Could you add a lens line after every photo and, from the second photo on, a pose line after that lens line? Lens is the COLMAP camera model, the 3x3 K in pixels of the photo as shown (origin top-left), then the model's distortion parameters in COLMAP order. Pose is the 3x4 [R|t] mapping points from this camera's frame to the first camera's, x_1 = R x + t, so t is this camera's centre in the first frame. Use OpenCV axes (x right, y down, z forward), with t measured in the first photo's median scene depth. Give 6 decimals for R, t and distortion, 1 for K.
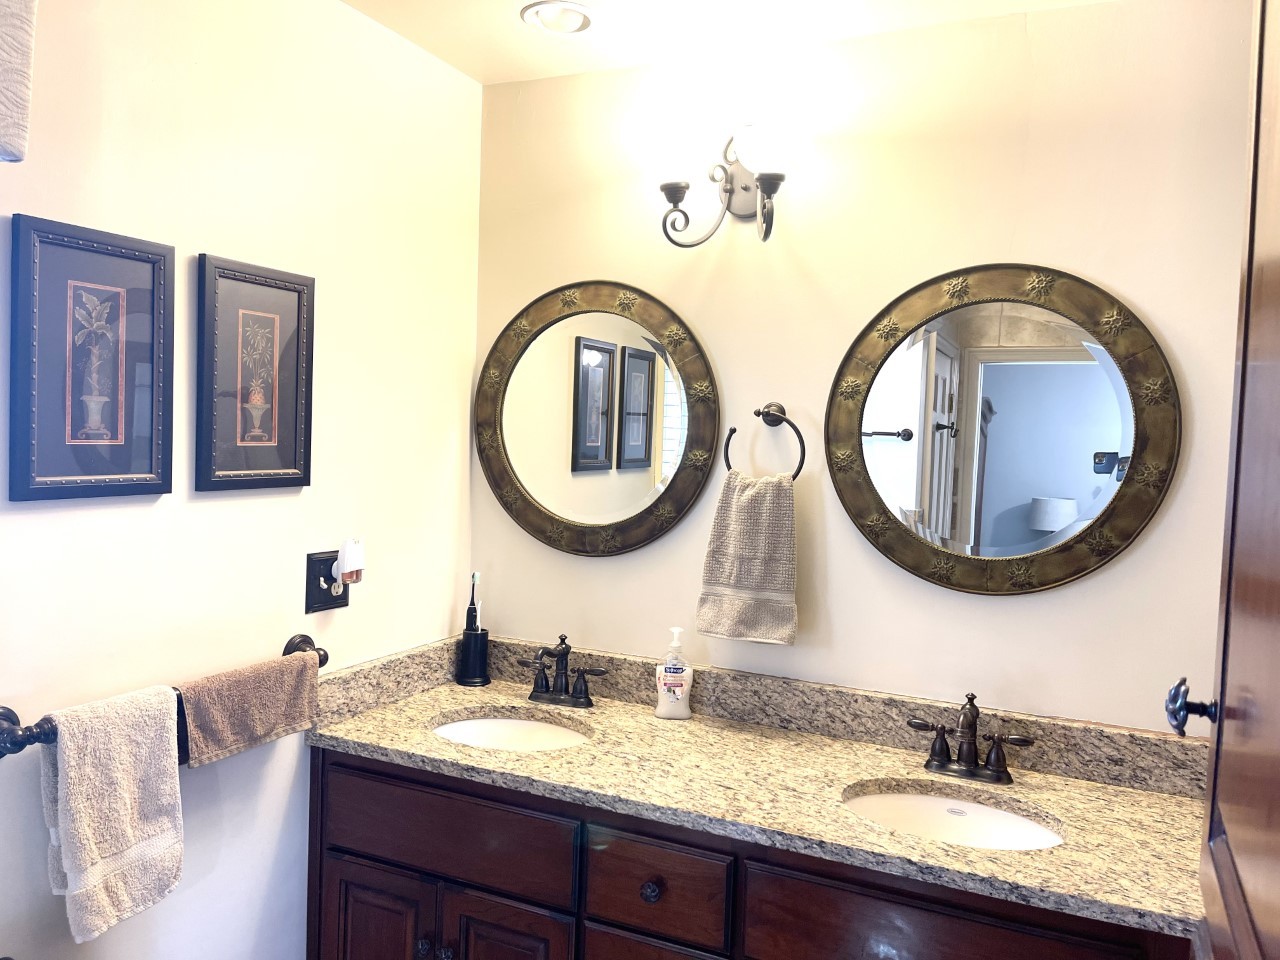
lens RADIAL K [[1016.4, 0, 609.2], [0, 1016.4, 490.0], [0, 0, 1]] dist [0.065453, -0.058793]
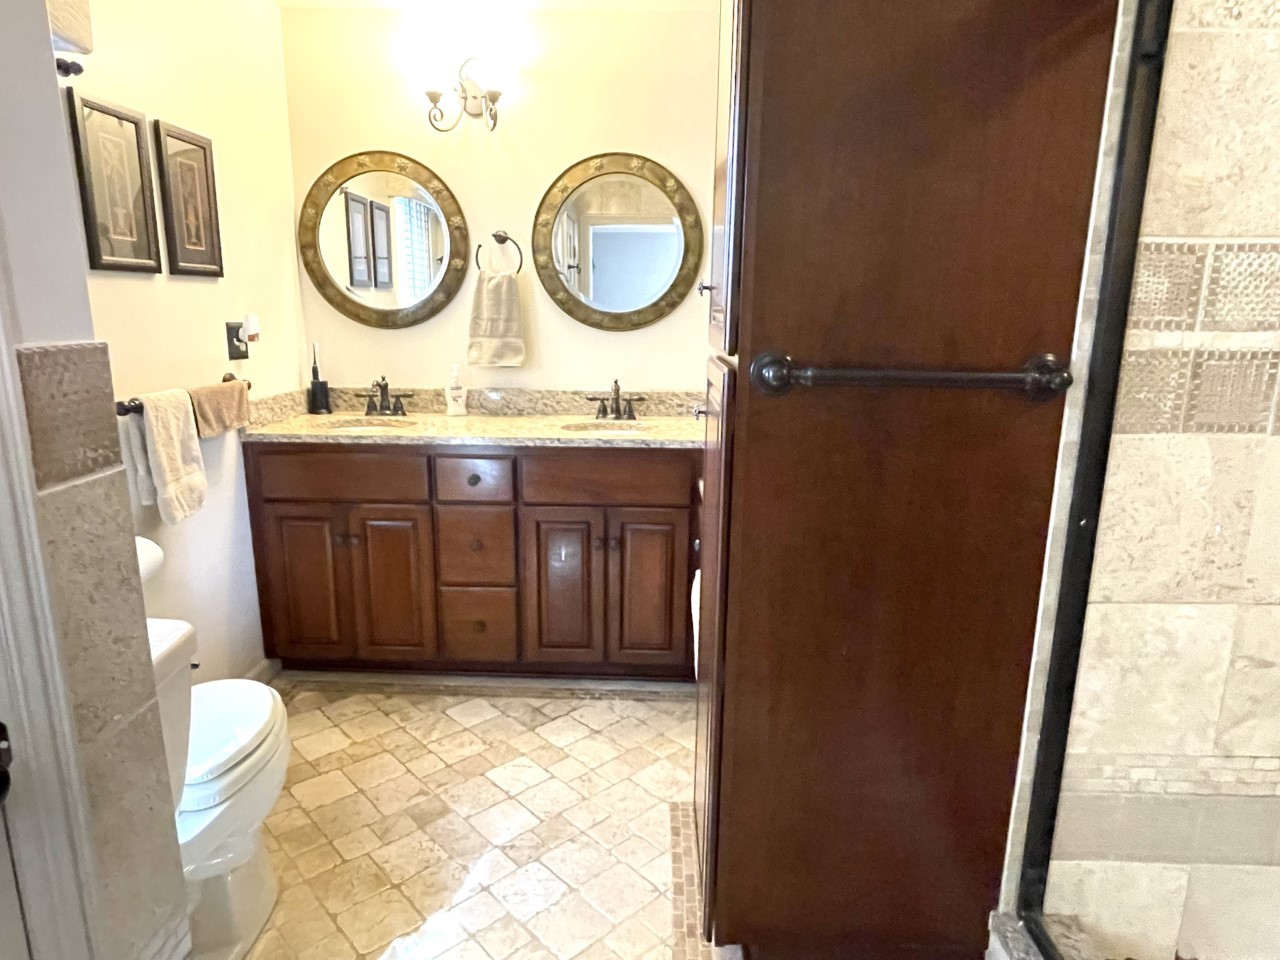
lens RADIAL K [[762.5, 0, 643.7], [0, 762.5, 472.2], [0, 0, 1]] dist [0.002411, -0.007827]
pose [[0.910943, -0.113559, 0.396594, -0.190719], [0.040759, 0.981437, 0.187401, 0.091383], [-0.410513, -0.154547, 0.898662, -0.354885]]
